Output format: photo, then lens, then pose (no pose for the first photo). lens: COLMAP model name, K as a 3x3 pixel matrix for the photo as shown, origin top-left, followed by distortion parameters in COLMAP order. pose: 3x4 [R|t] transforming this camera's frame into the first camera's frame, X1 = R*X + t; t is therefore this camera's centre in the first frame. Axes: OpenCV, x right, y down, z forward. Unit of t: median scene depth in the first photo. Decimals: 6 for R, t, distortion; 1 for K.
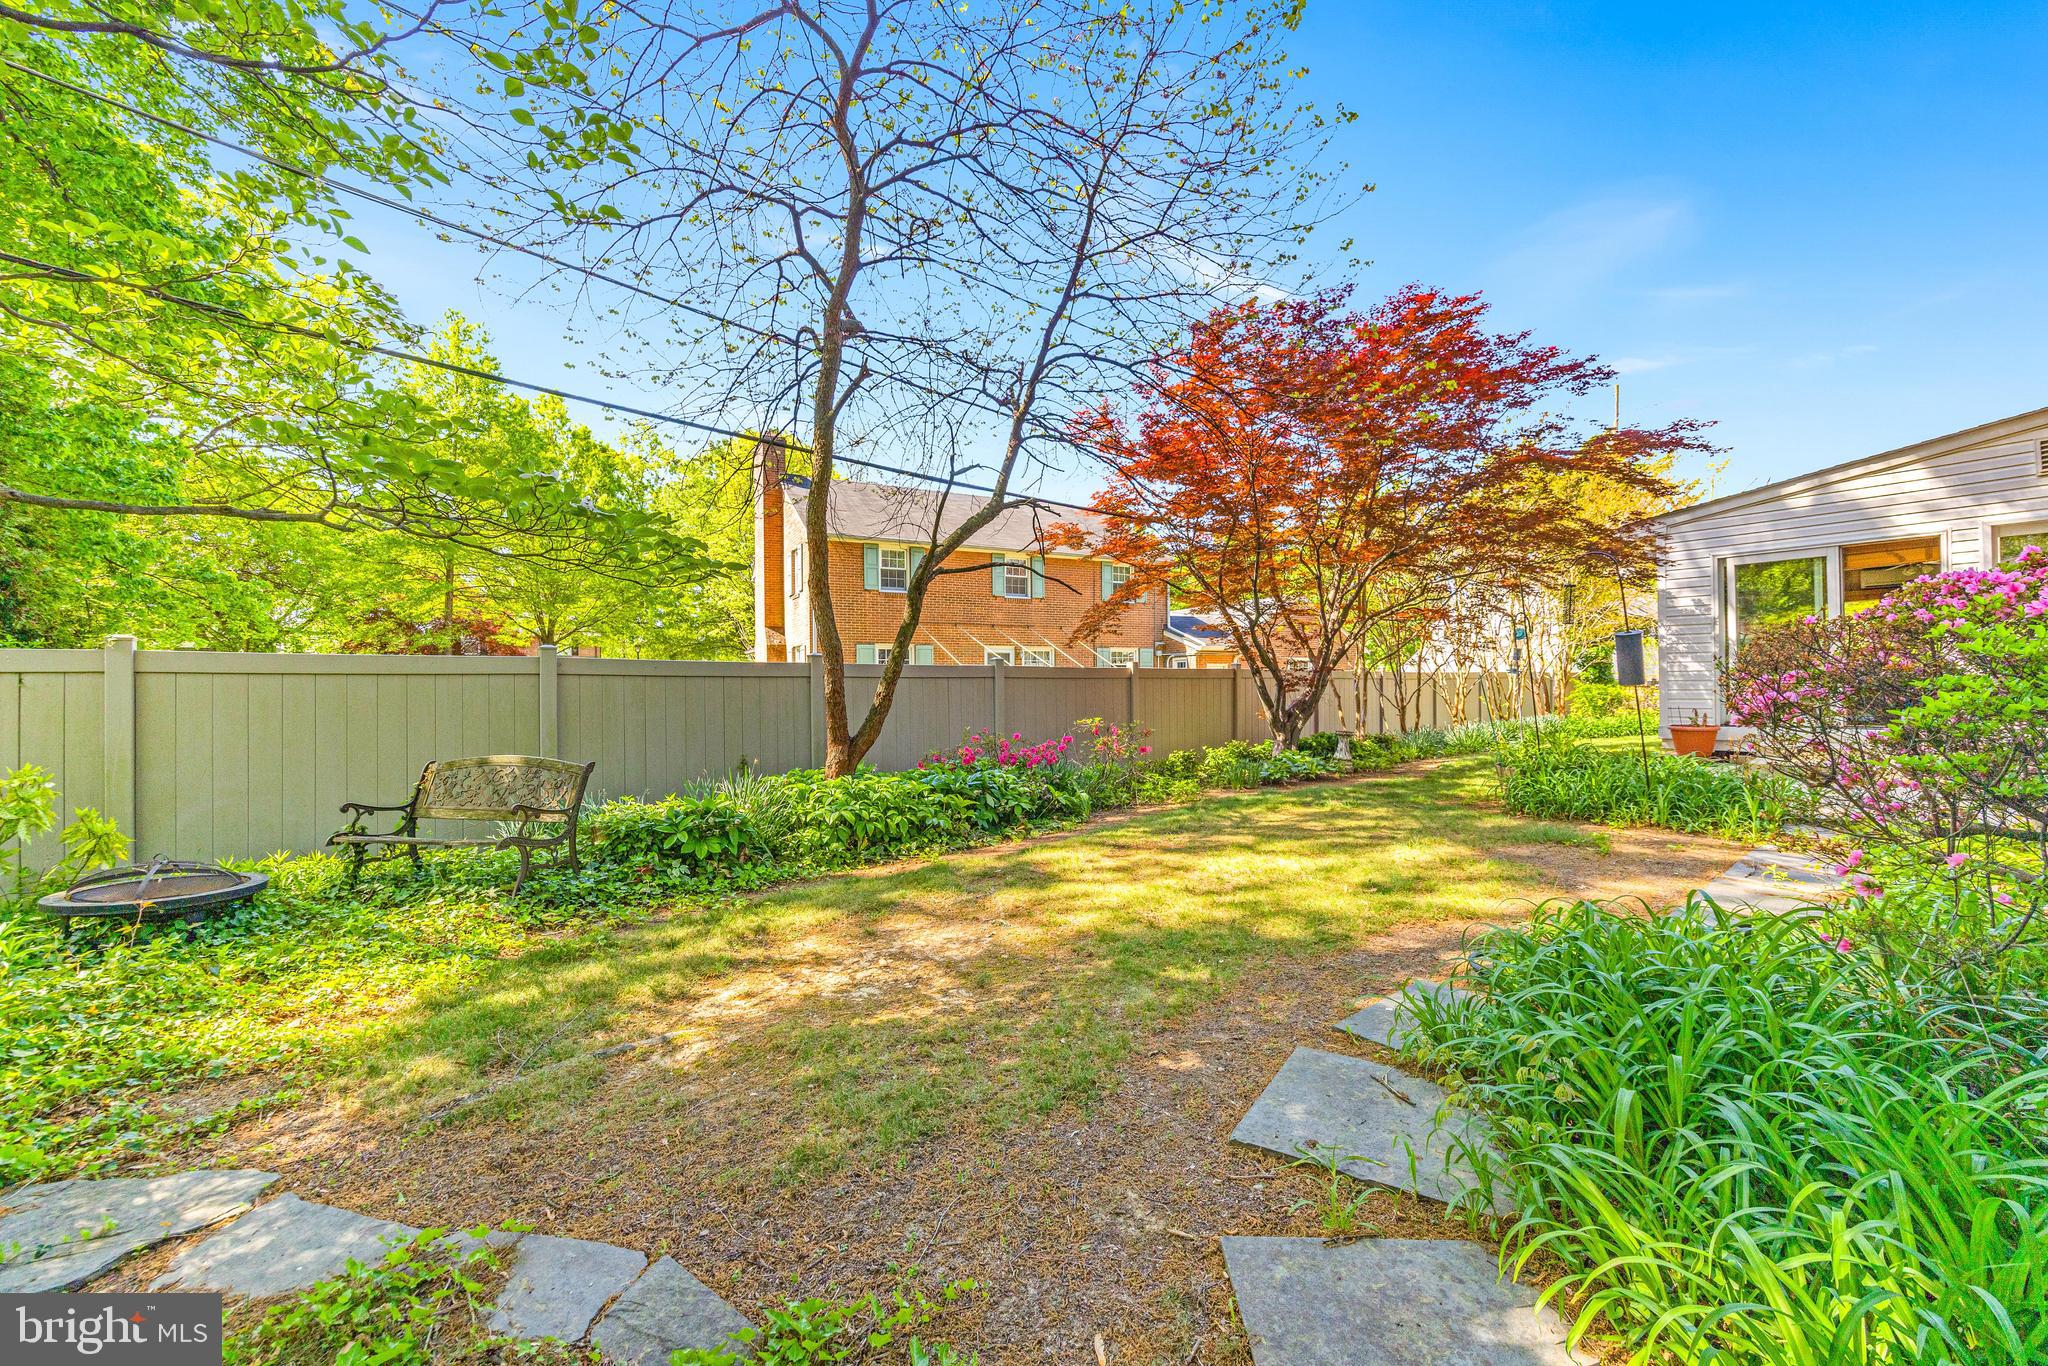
lens RADIAL K [[784.1, 0, 1024.0], [0, 784.1, 683.0], [0, 0, 1]] dist [-0.000811, -0.000152]
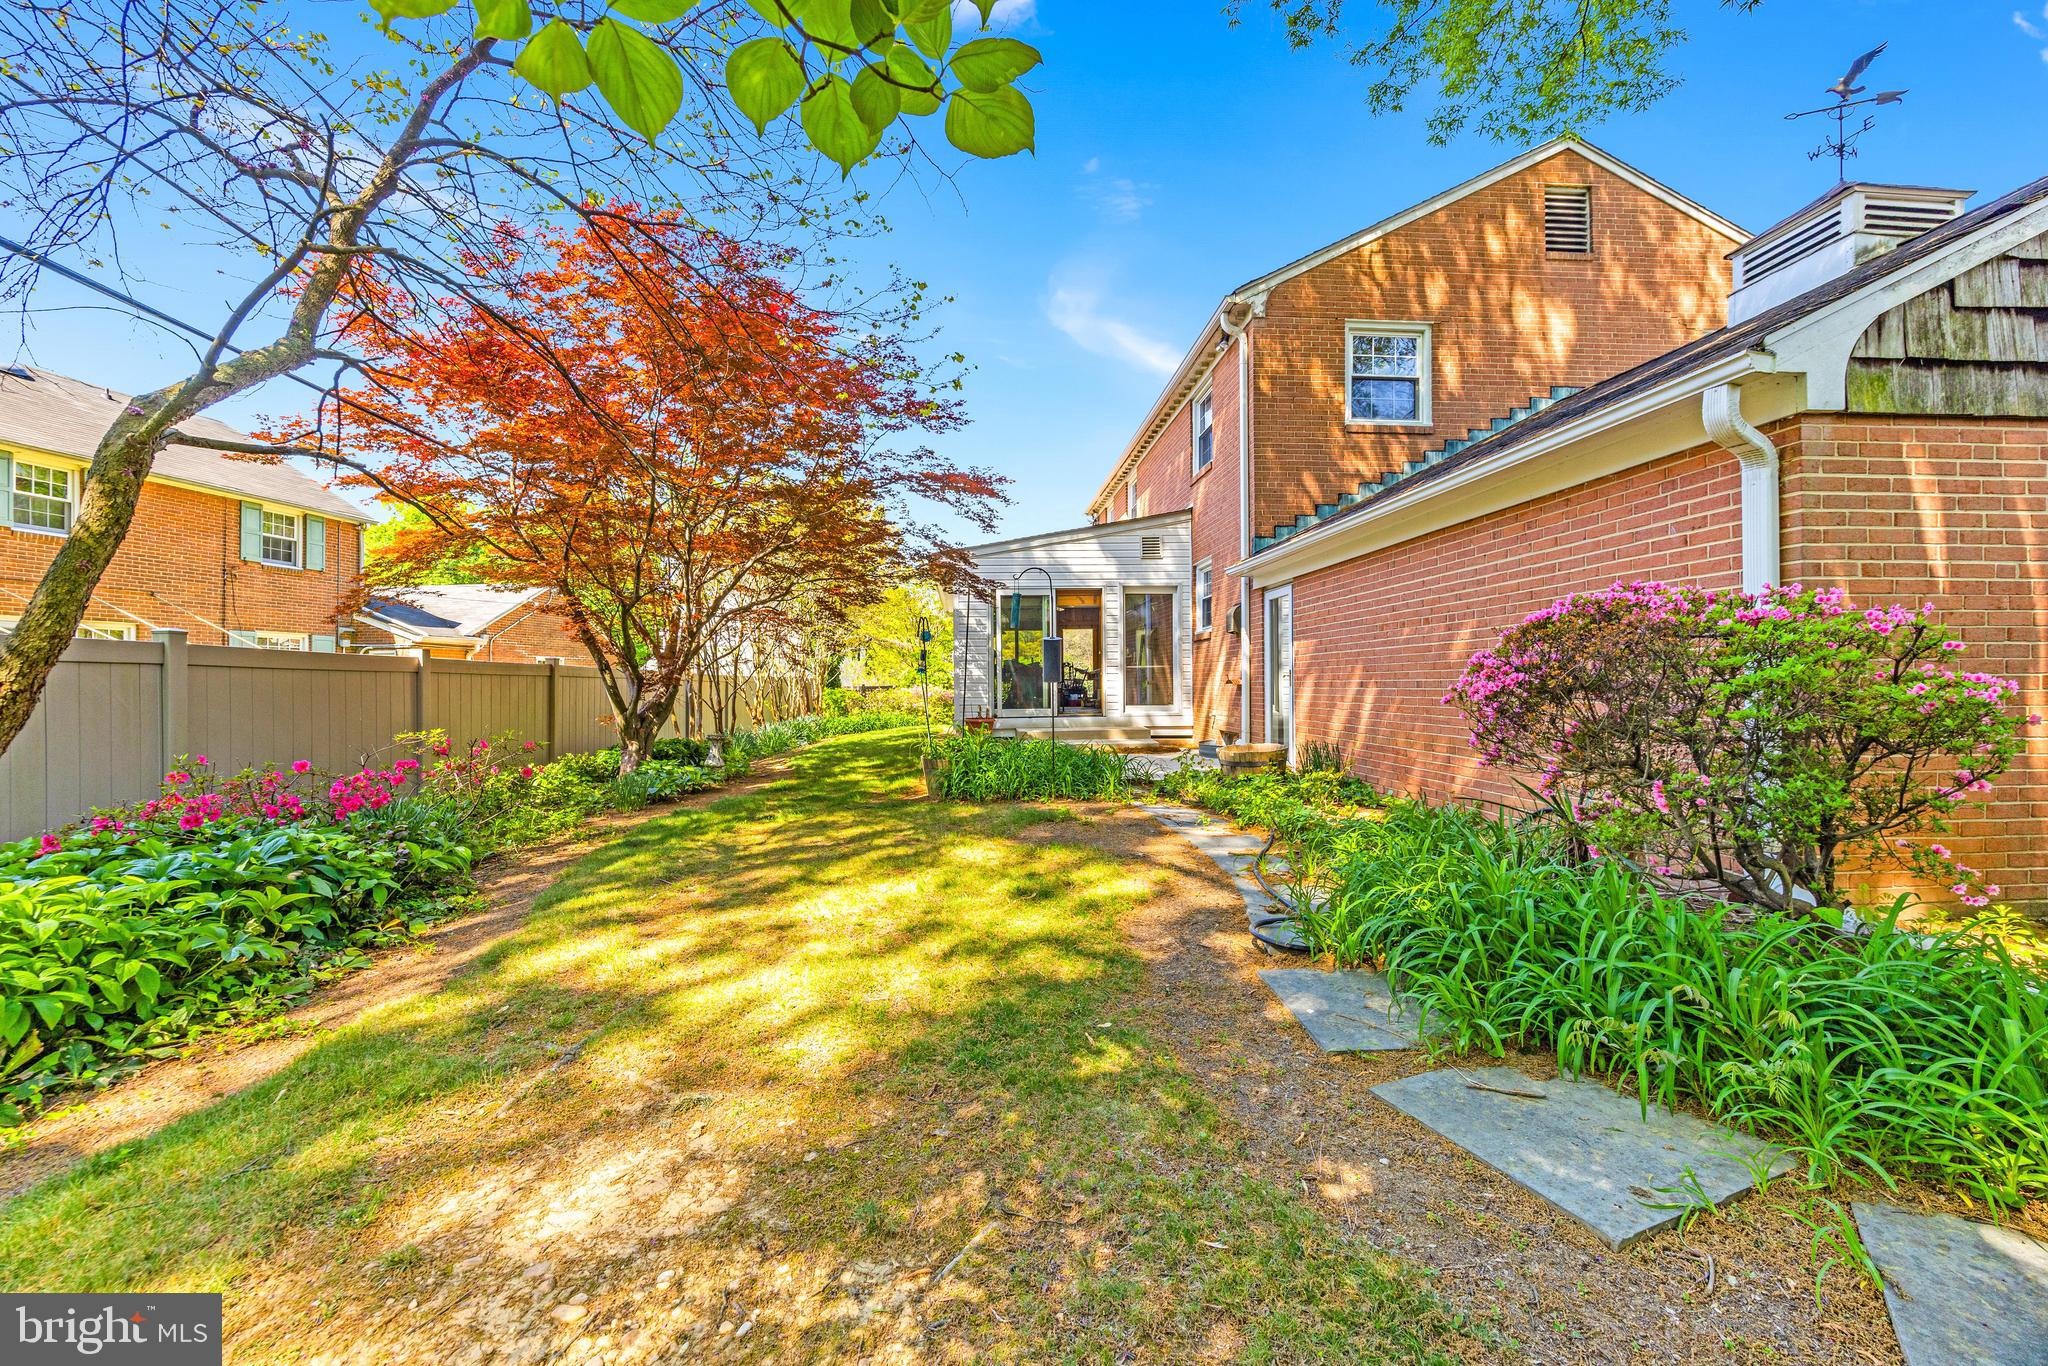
lens RADIAL K [[784.1, 0, 1024.0], [0, 784.1, 683.0], [0, 0, 1]] dist [-0.000811, -0.000152]
pose [[0.583050, 0.009893, 0.812376, -0.197267], [-0.003597, 0.999947, -0.009596, 0.013539], [-0.812428, 0.002673, 0.583055, 0.292325]]
